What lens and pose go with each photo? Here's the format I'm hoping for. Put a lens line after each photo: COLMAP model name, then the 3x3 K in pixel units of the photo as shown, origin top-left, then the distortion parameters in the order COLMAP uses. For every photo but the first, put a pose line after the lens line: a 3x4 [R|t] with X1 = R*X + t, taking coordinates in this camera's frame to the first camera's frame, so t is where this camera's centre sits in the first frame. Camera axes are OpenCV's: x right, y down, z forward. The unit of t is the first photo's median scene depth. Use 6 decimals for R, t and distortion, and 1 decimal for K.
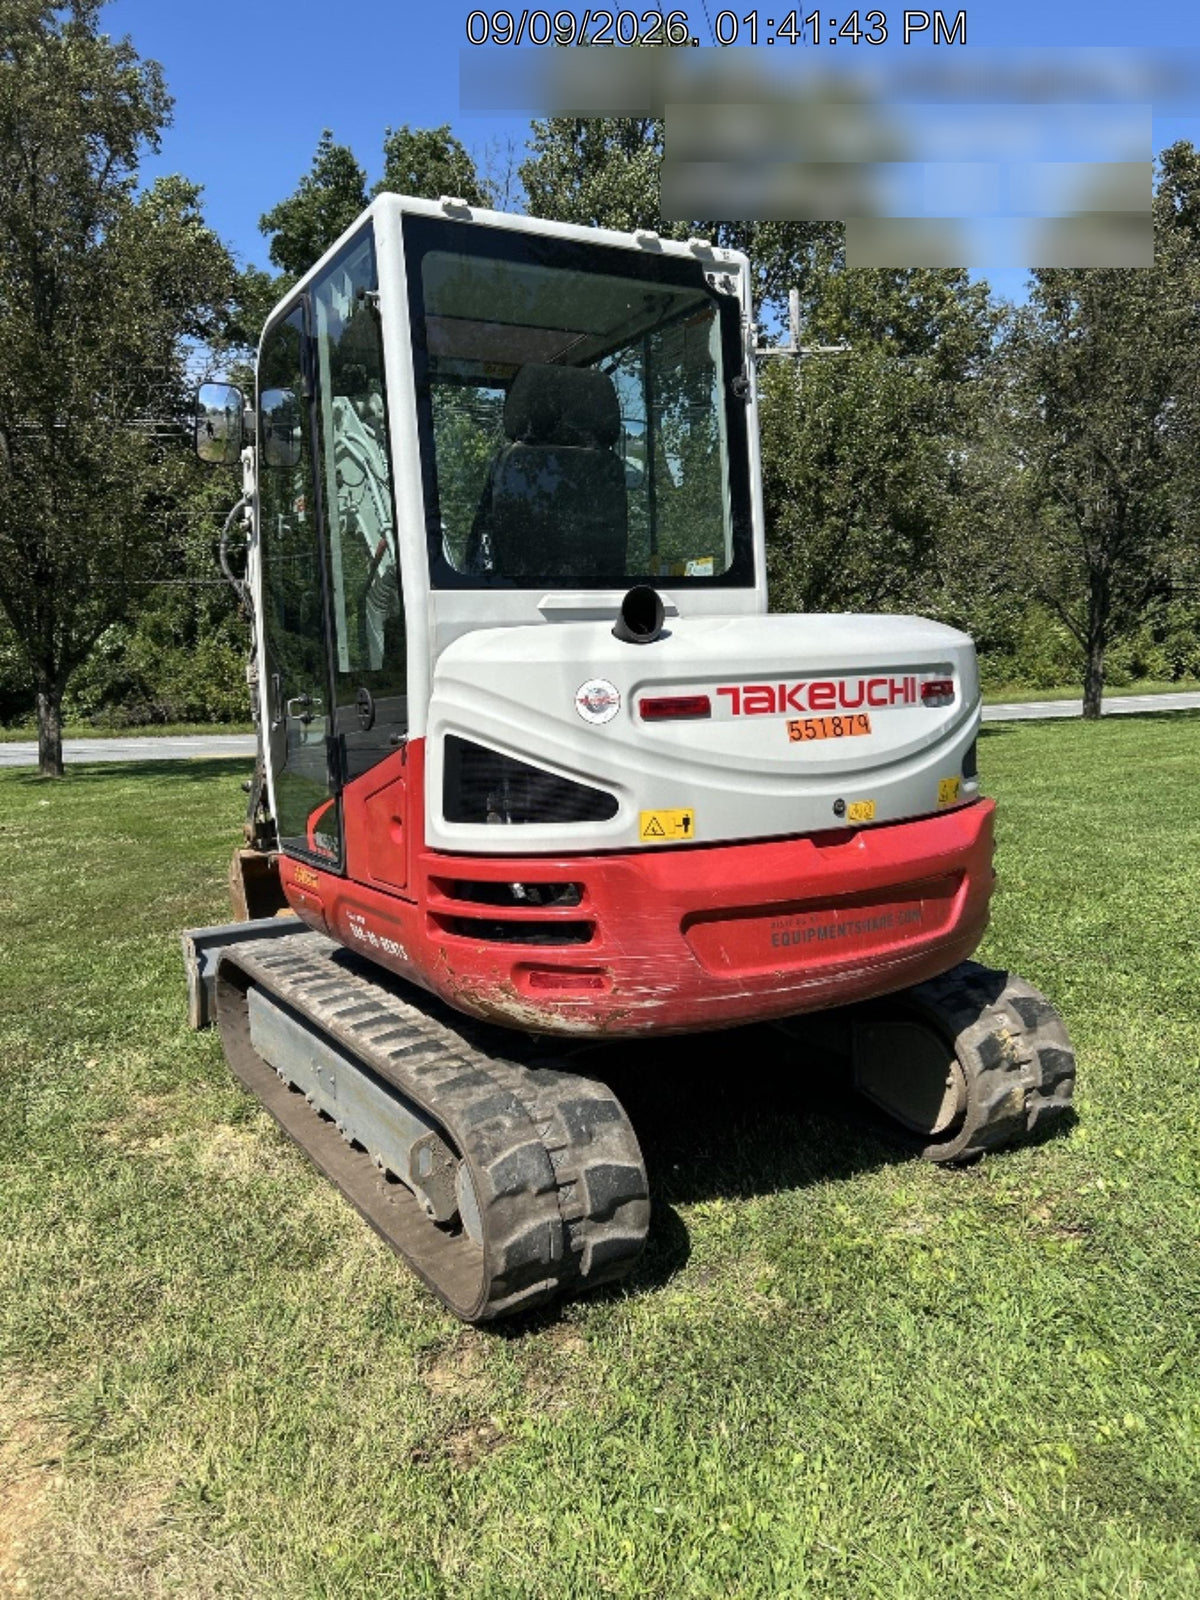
lens RADIAL K [[1213.5, 0, 571.3], [0, 1213.5, 798.9], [0, 0, 1]] dist [-0.002277, -0.005473]
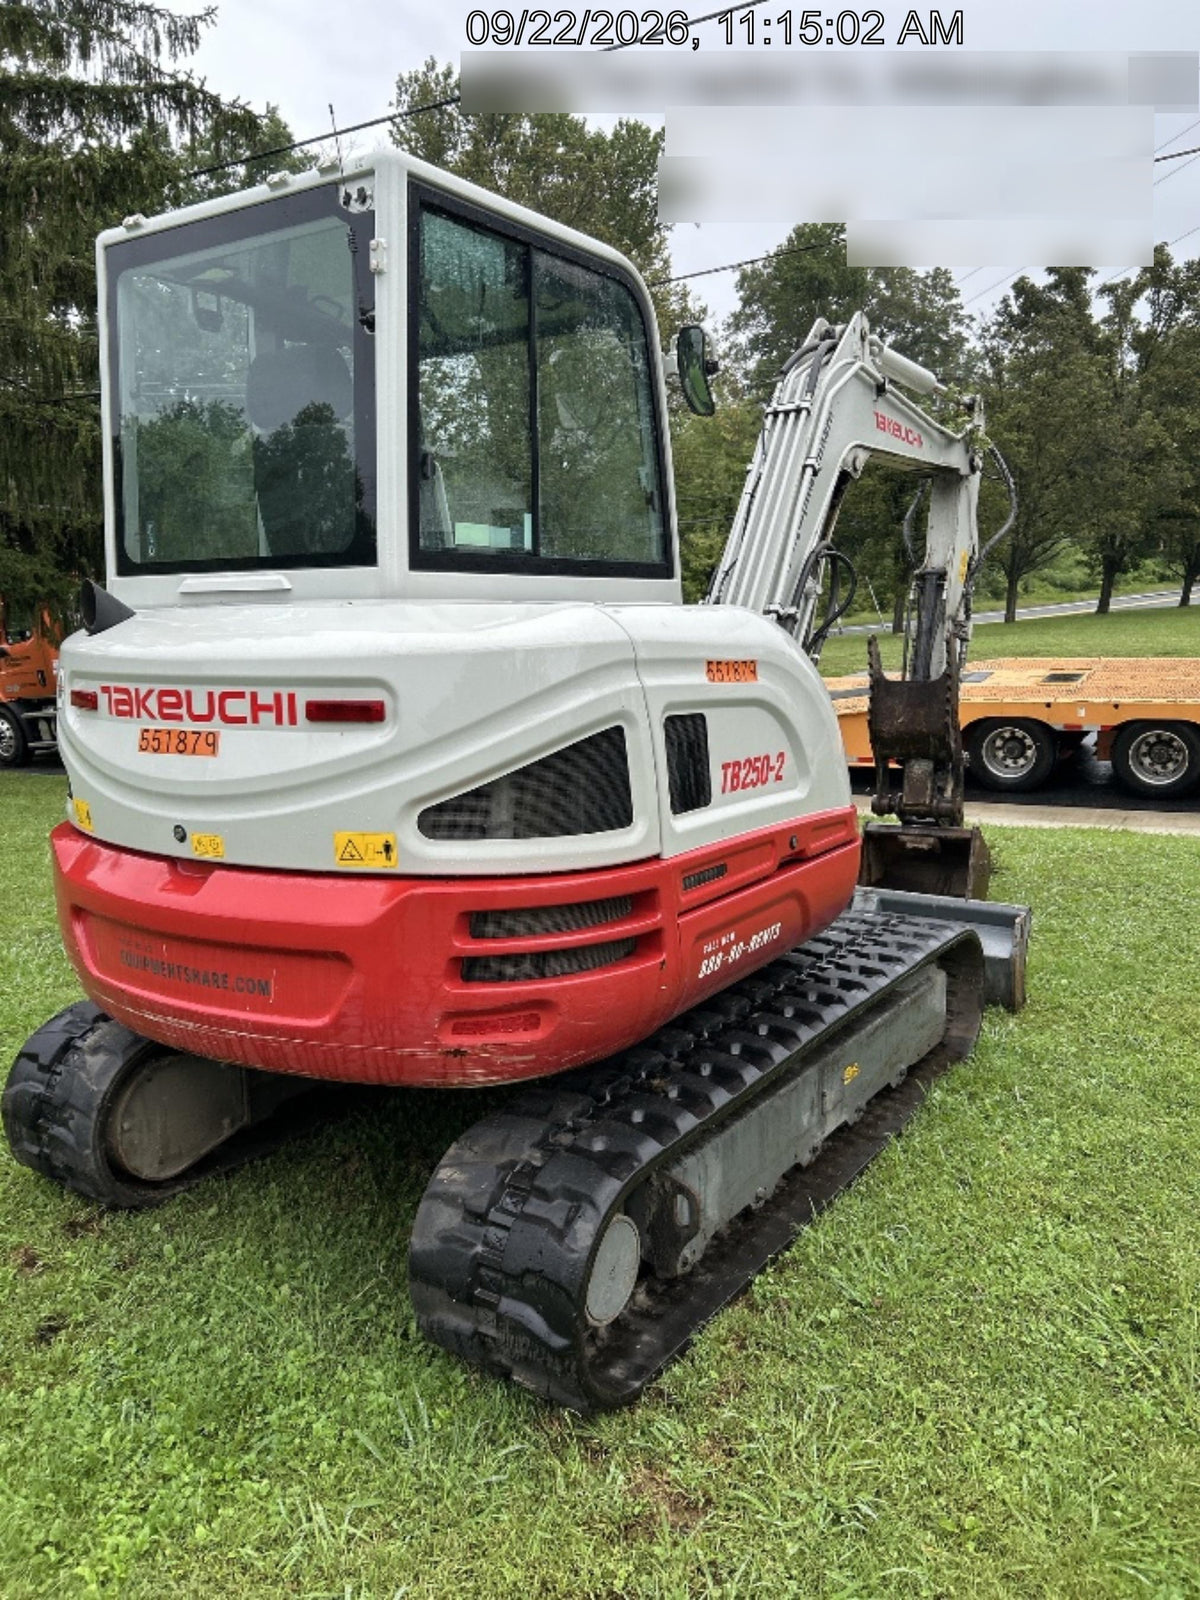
lens RADIAL K [[1213.5, 0, 571.3], [0, 1213.5, 798.9], [0, 0, 1]] dist [-0.002277, -0.005473]
pose [[0.452839, 0.170554, -0.875128, 1.098863], [-0.101275, 0.985020, 0.139566, -0.166933], [0.885822, 0.025427, 0.463328, 0.839352]]
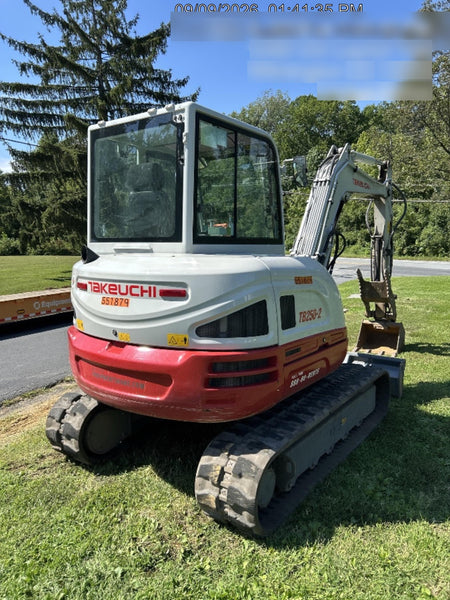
lens RADIAL K [[446.4, 0, 213.5], [0, 446.4, 302.2], [0, 0, 1]] dist [0.010427, 0.001611]
pose [[0.403291, 0.154465, -0.901941, 1.142606], [-0.117506, 0.986232, 0.116359, -0.190860], [0.907496, 0.059057, 0.415889, 0.787354]]
